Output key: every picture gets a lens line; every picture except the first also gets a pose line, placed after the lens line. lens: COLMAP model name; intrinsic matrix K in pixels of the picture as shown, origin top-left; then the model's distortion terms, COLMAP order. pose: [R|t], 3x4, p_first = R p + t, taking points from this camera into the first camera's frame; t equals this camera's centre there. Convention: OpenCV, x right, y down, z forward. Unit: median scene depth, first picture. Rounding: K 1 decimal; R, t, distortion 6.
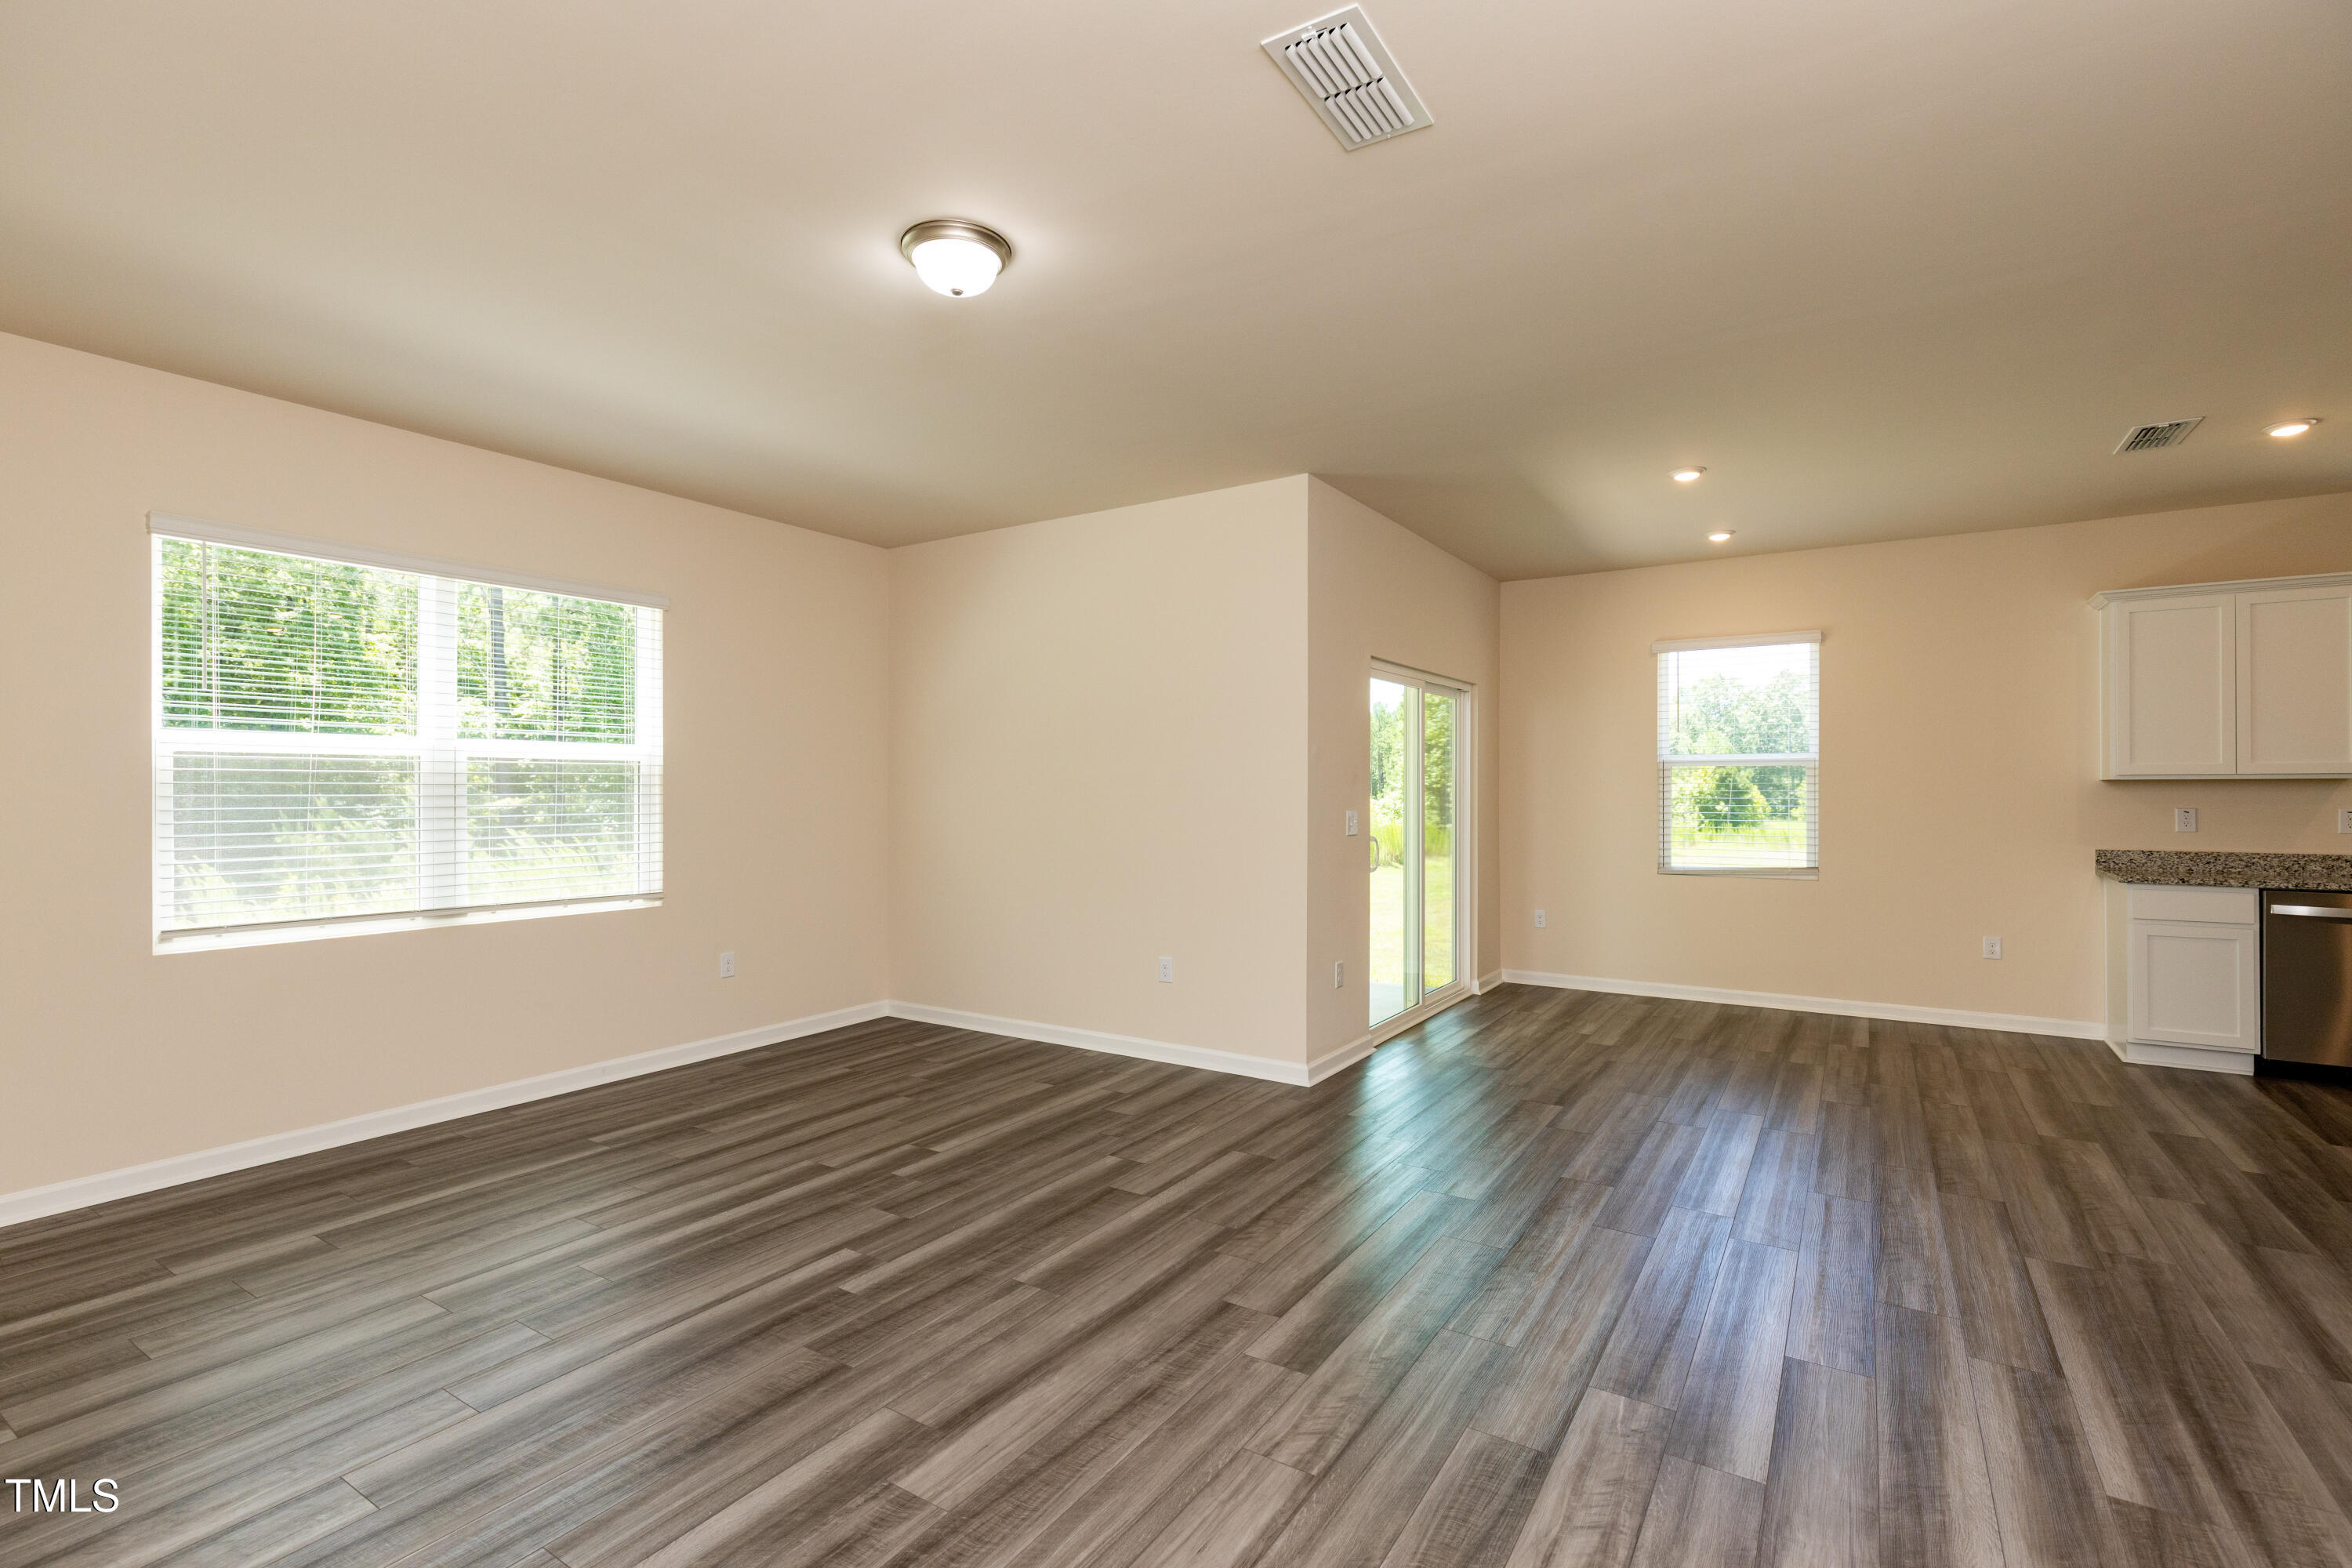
lens RADIAL K [[1068.6, 0, 1174.7], [0, 1068.6, 780.2], [0, 0, 1]] dist [0.002394, -0.000198]
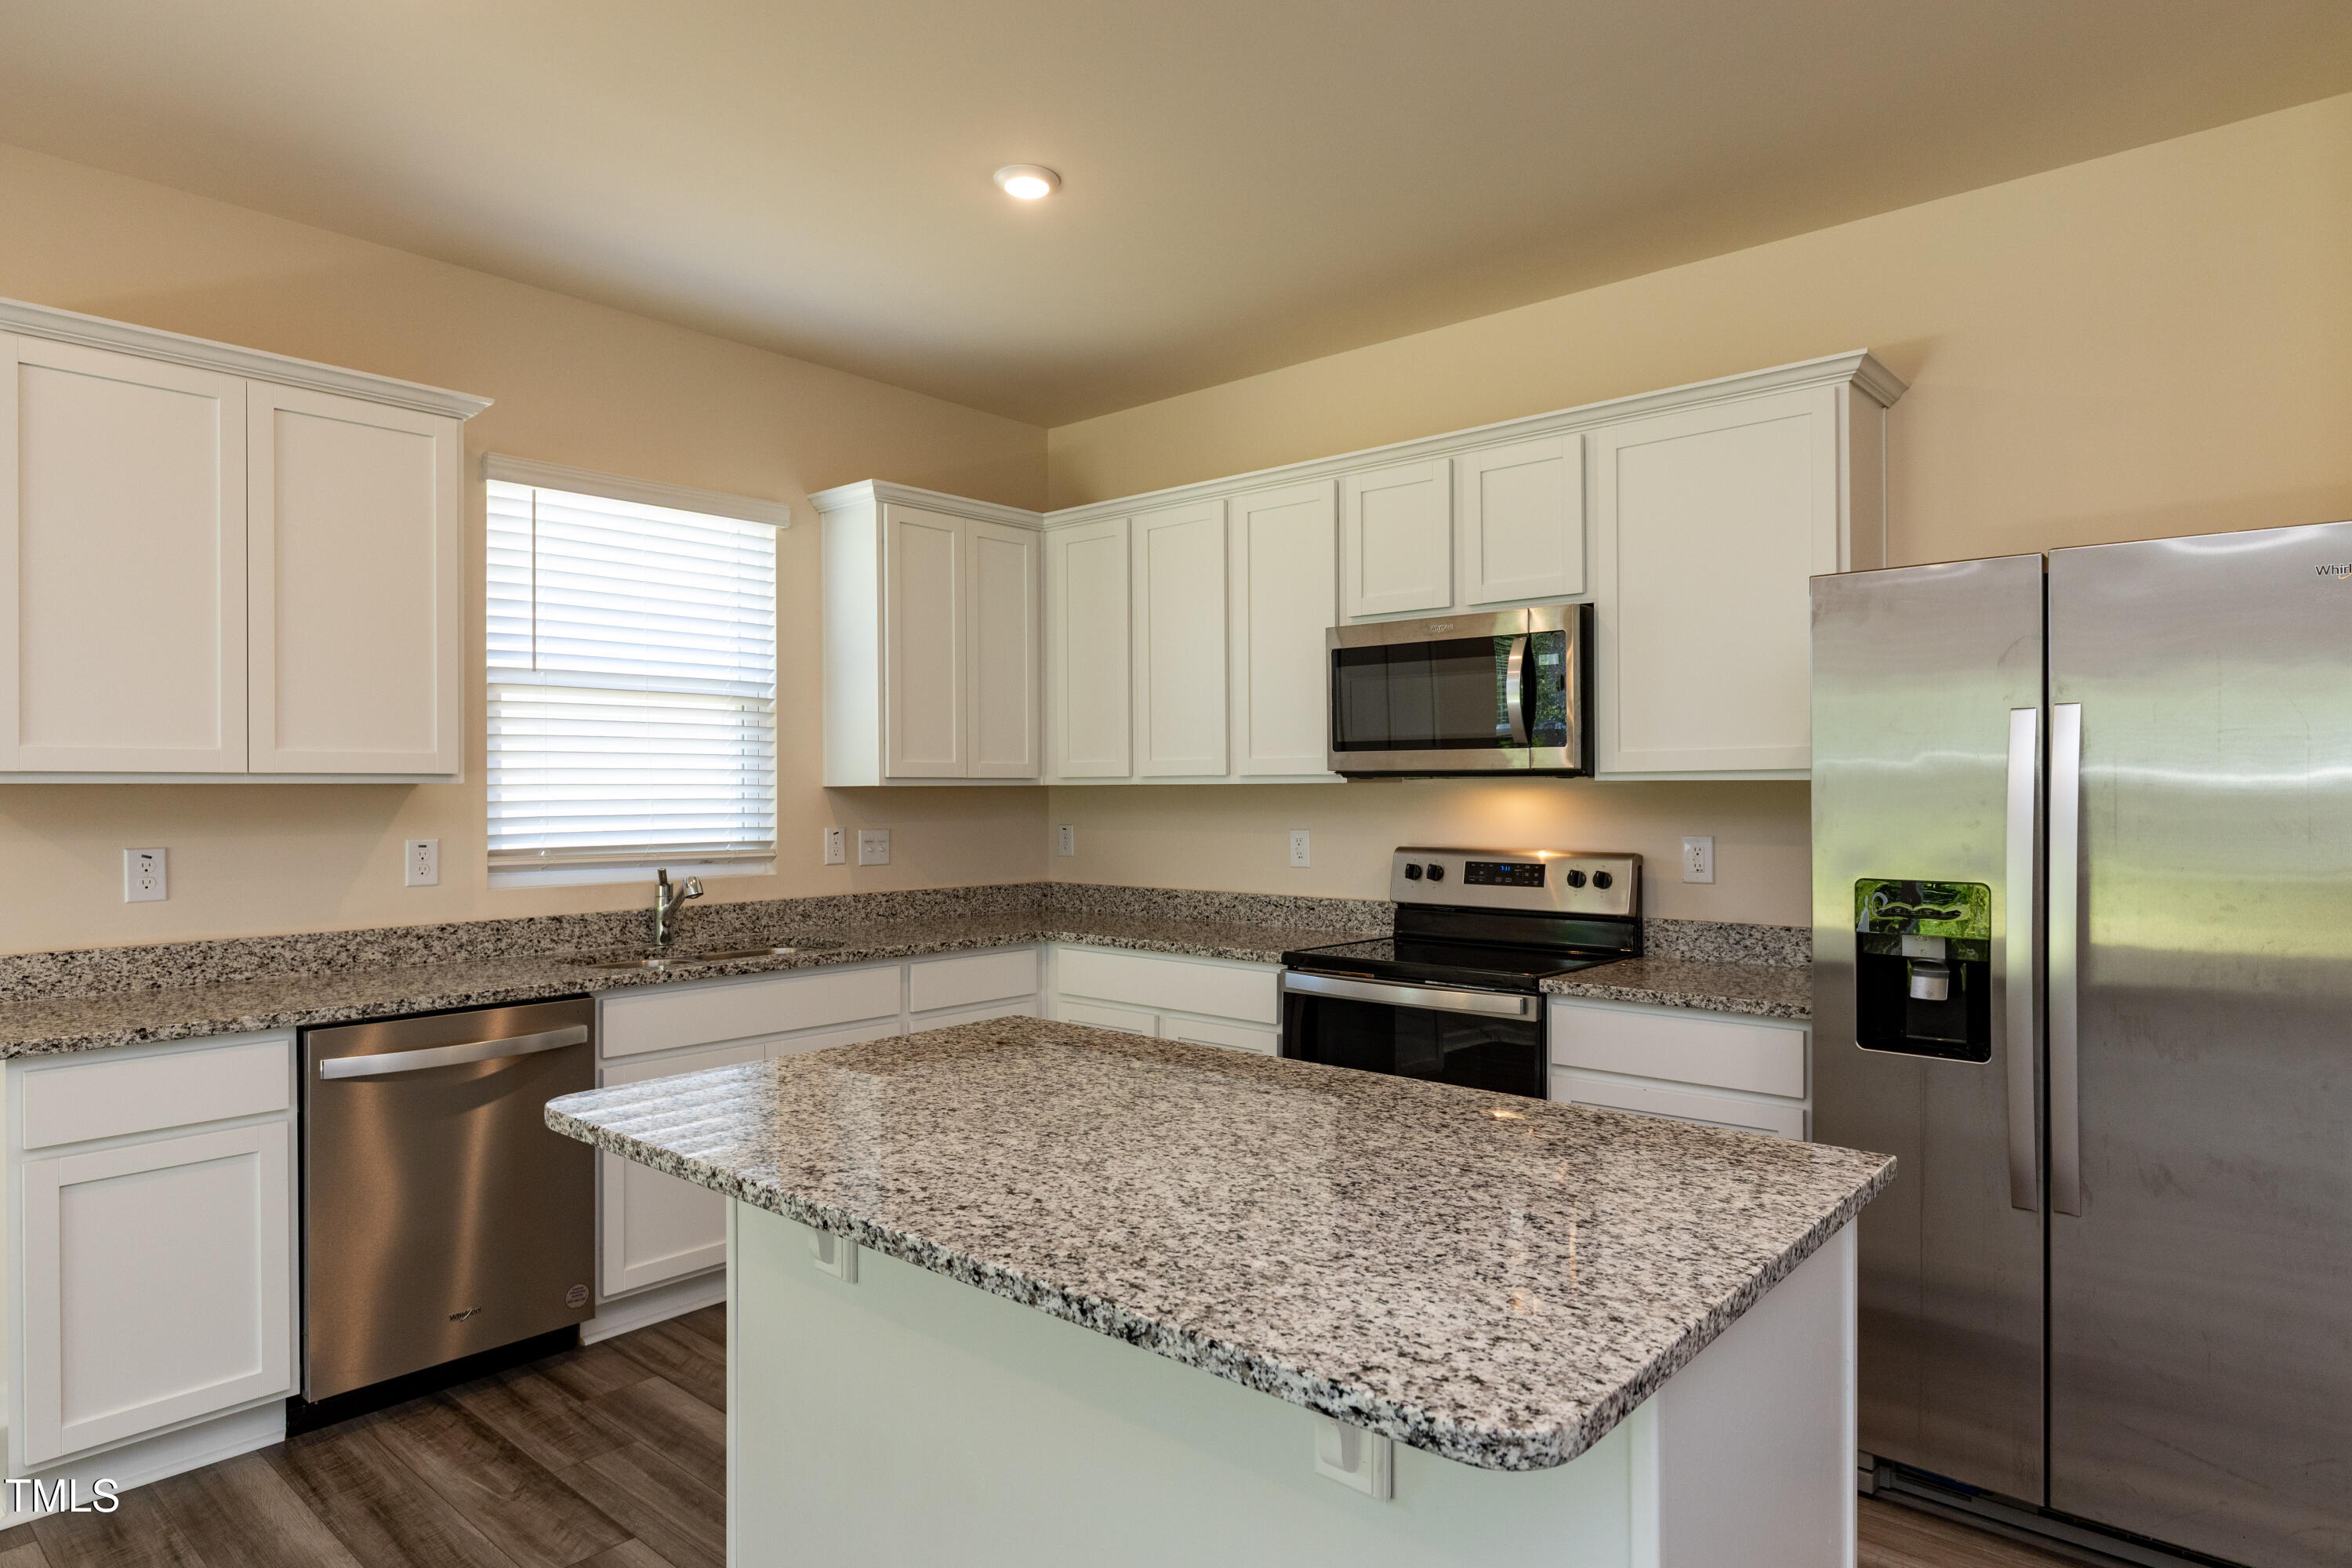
lens RADIAL K [[1345.4, 0, 1184.9], [0, 1345.4, 793.4], [0, 0, 1]] dist [-0.001047, 0.000026]
pose [[0.141932, -0.000349, 0.989876, 0.593247], [-0.004751, 0.999988, 0.001034, 0.001275], [-0.989865, -0.004850, 0.141928, 0.646397]]
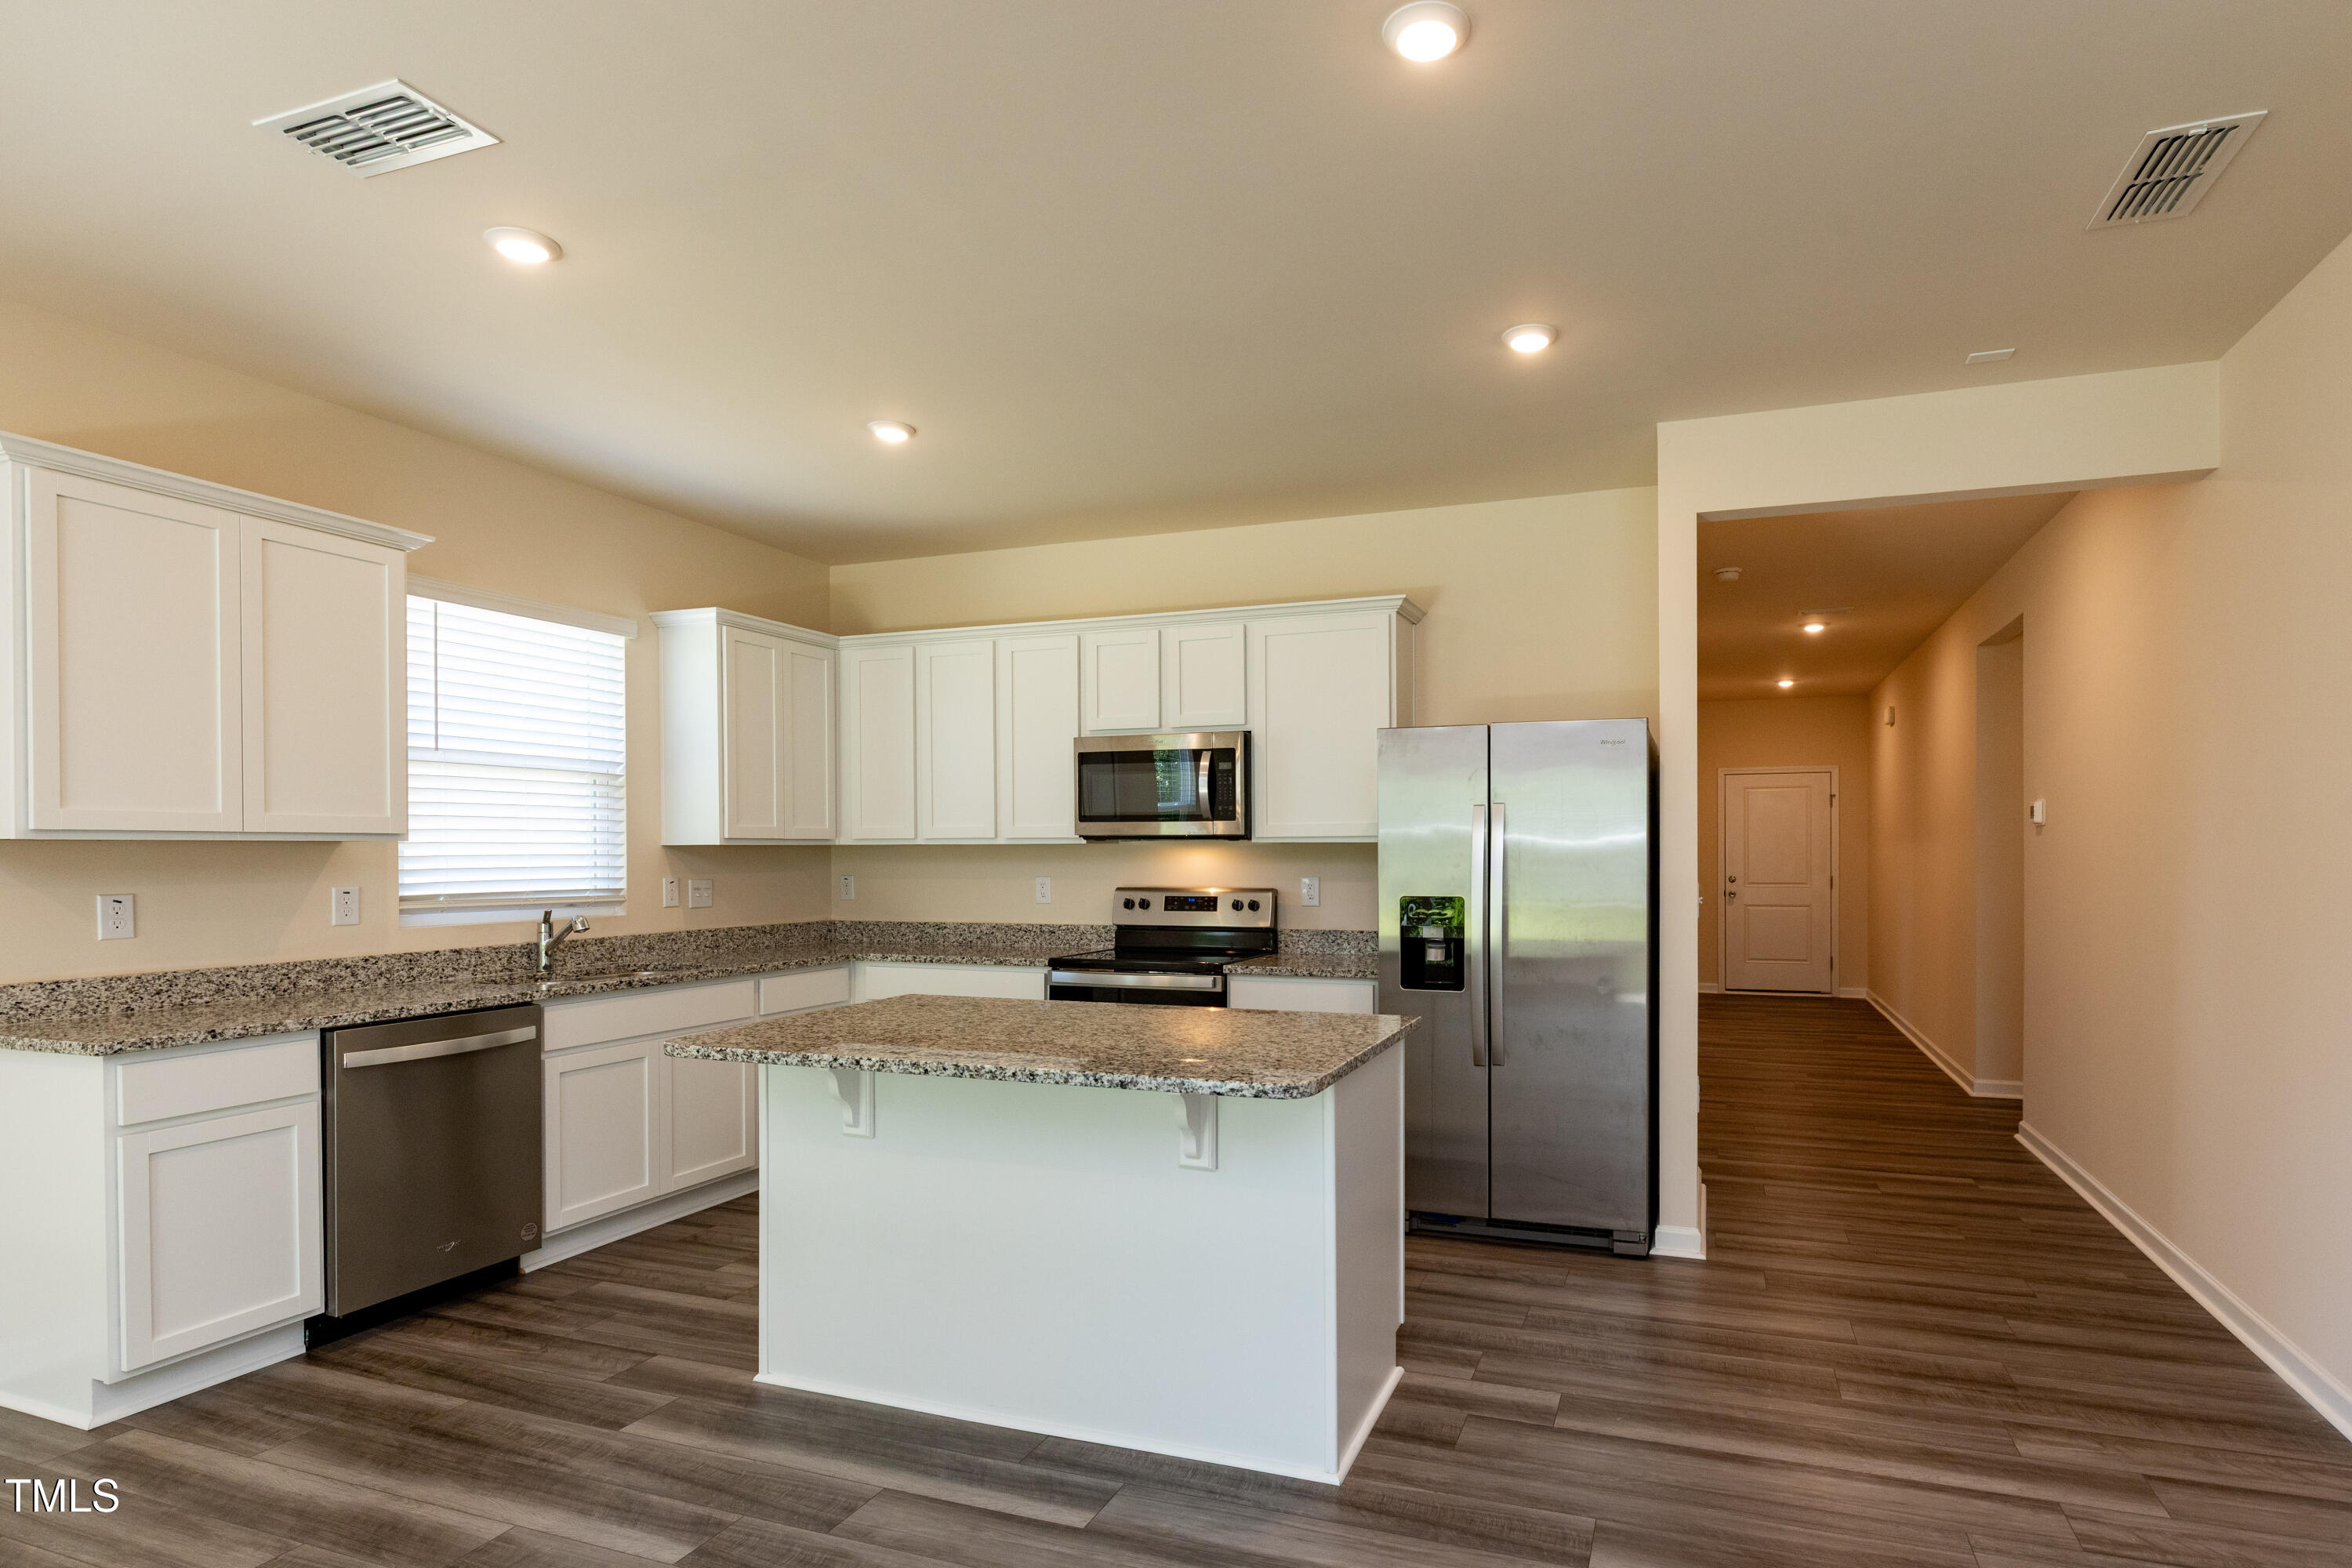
lens RADIAL K [[1194.2, 0, 1296.6], [0, 1194.2, 860.5], [0, 0, 1]] dist [-0.003431, 0.002193]
pose [[-0.240373, -0.005263, 0.970666, 0.302425], [-0.004699, 0.999980, 0.004258, 0.005623], [-0.970669, -0.003537, -0.240392, 0.752680]]
